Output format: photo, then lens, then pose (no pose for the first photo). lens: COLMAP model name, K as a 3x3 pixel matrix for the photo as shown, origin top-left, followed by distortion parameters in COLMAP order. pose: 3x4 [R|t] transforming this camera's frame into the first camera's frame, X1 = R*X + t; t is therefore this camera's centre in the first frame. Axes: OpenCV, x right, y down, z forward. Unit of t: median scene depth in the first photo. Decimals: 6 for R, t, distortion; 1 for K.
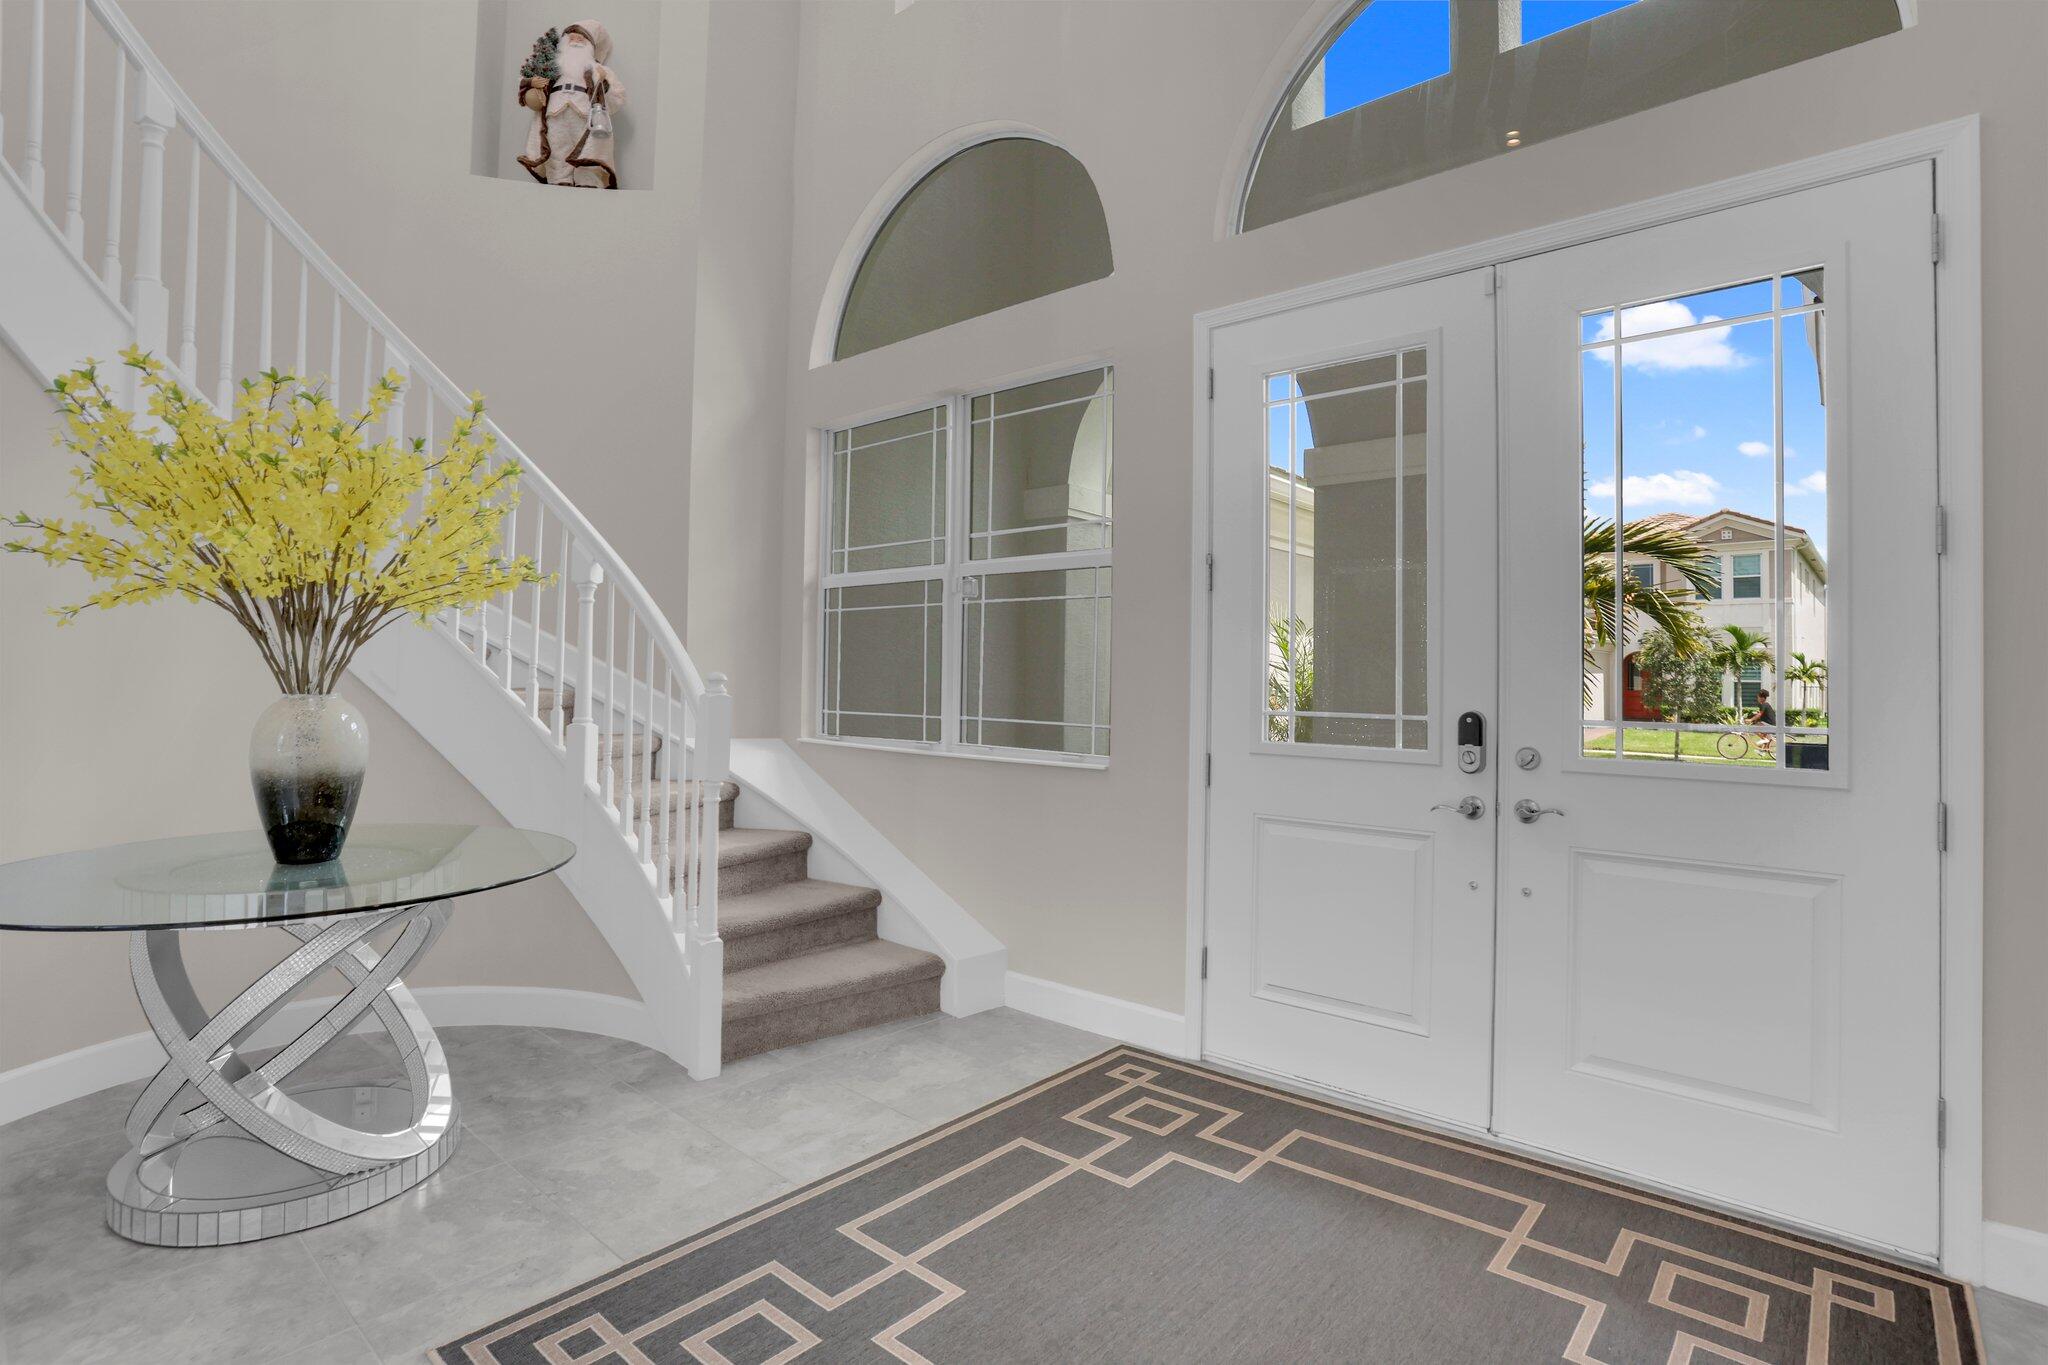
lens RADIAL K [[1004.1, 0, 1026.9], [0, 1004.1, 655.8], [0, 0, 1]] dist [0.002157, 0.000386]
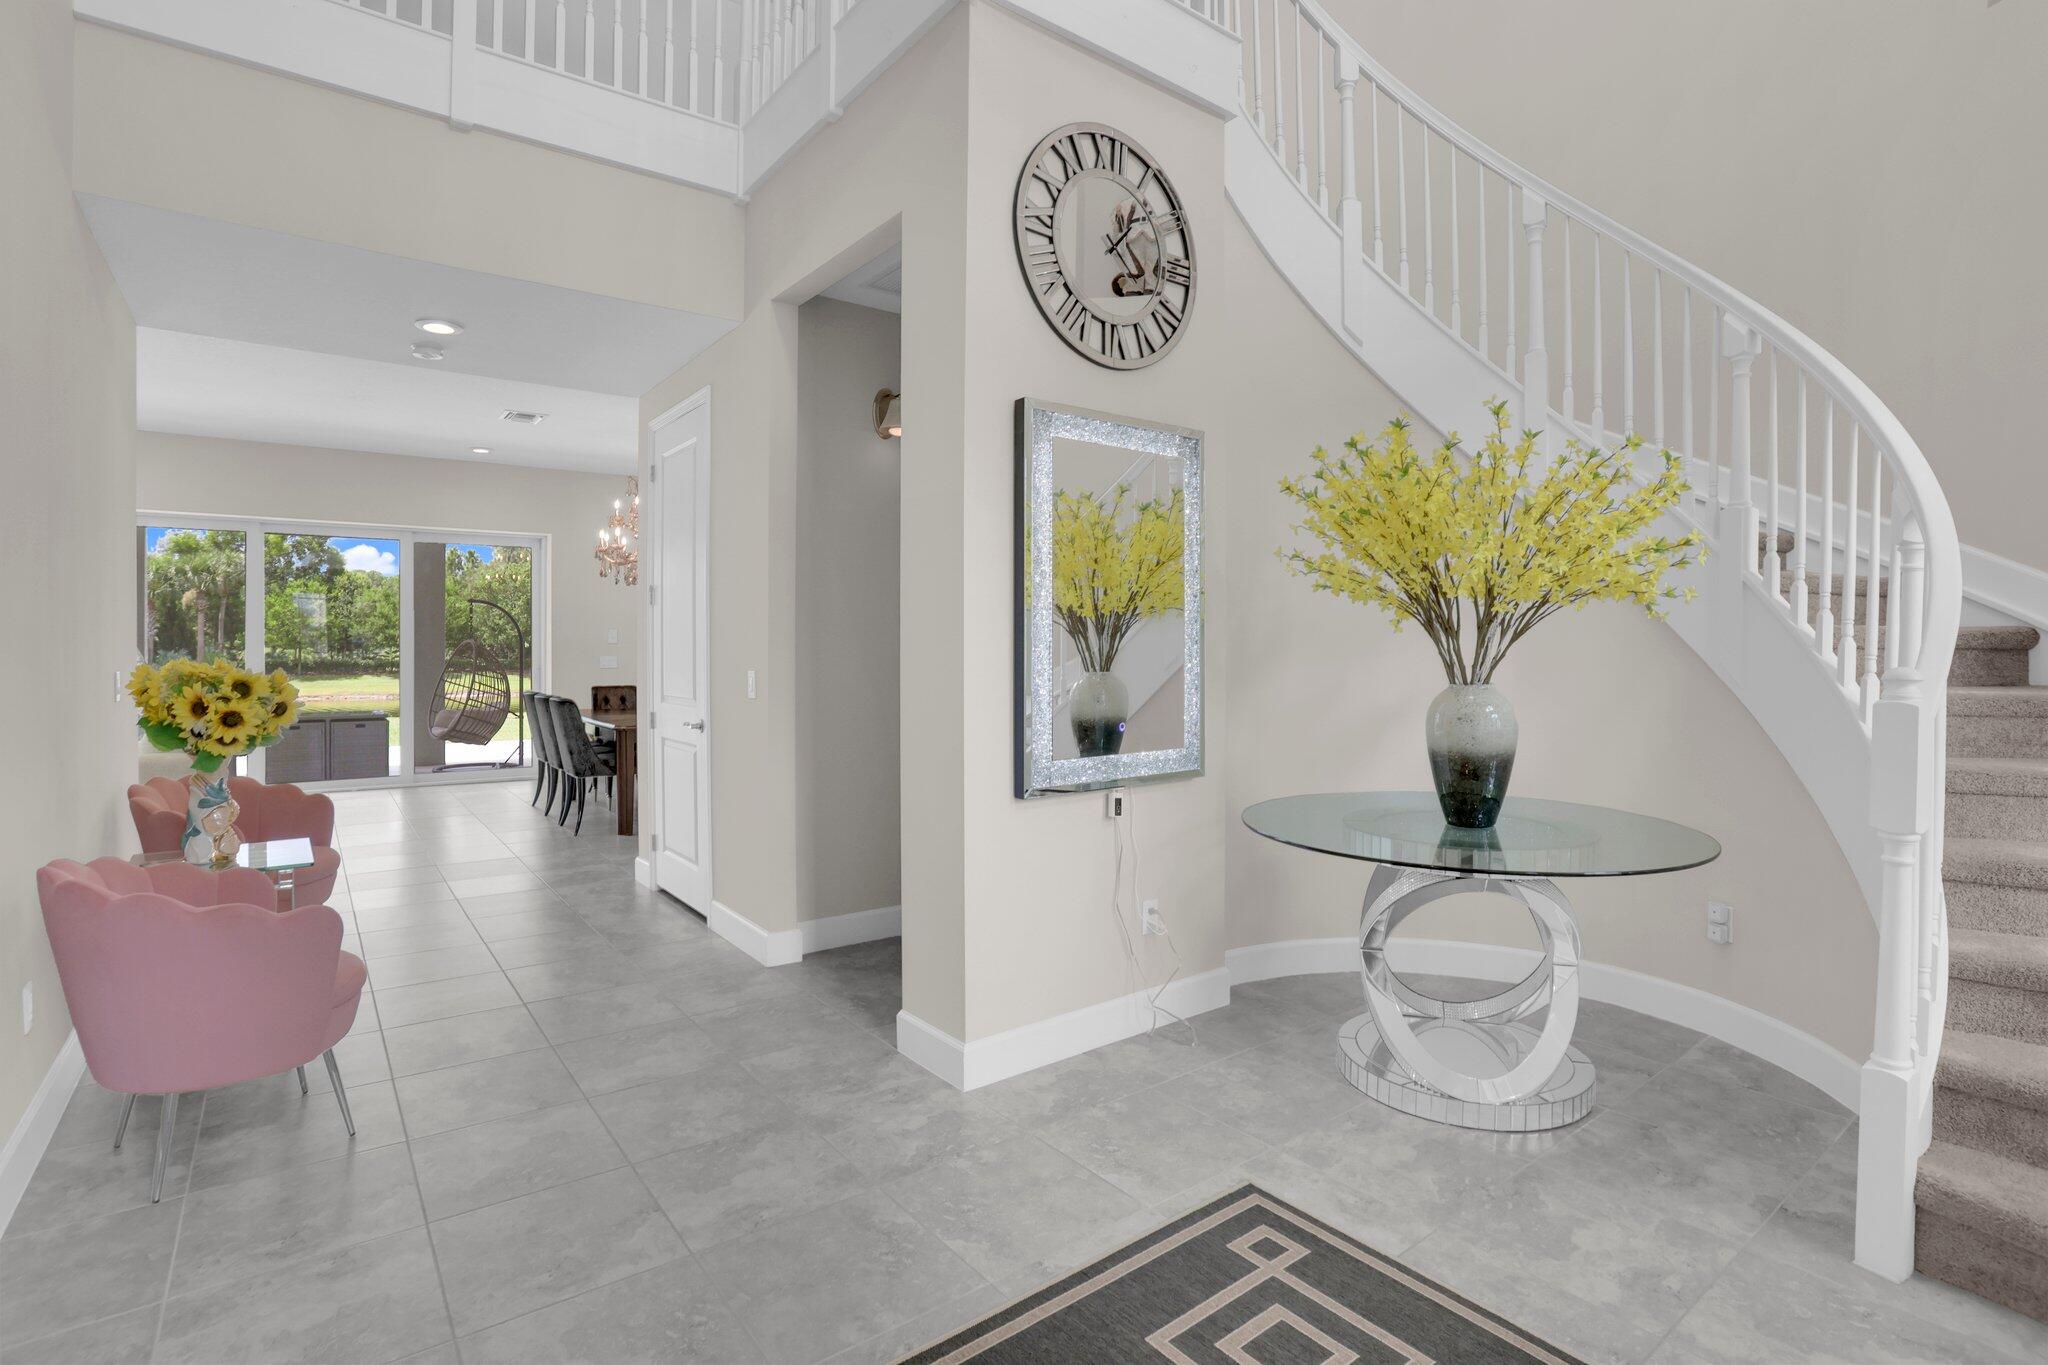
lens RADIAL K [[1004.1, 0, 1026.9], [0, 1004.1, 655.8], [0, 0, 1]] dist [0.002157, 0.000386]
pose [[-0.203003, -0.016868, -0.979033, 0.561213], [0.026251, 0.999398, -0.022663, 0.015811], [0.978826, -0.030301, -0.202439, 0.729386]]
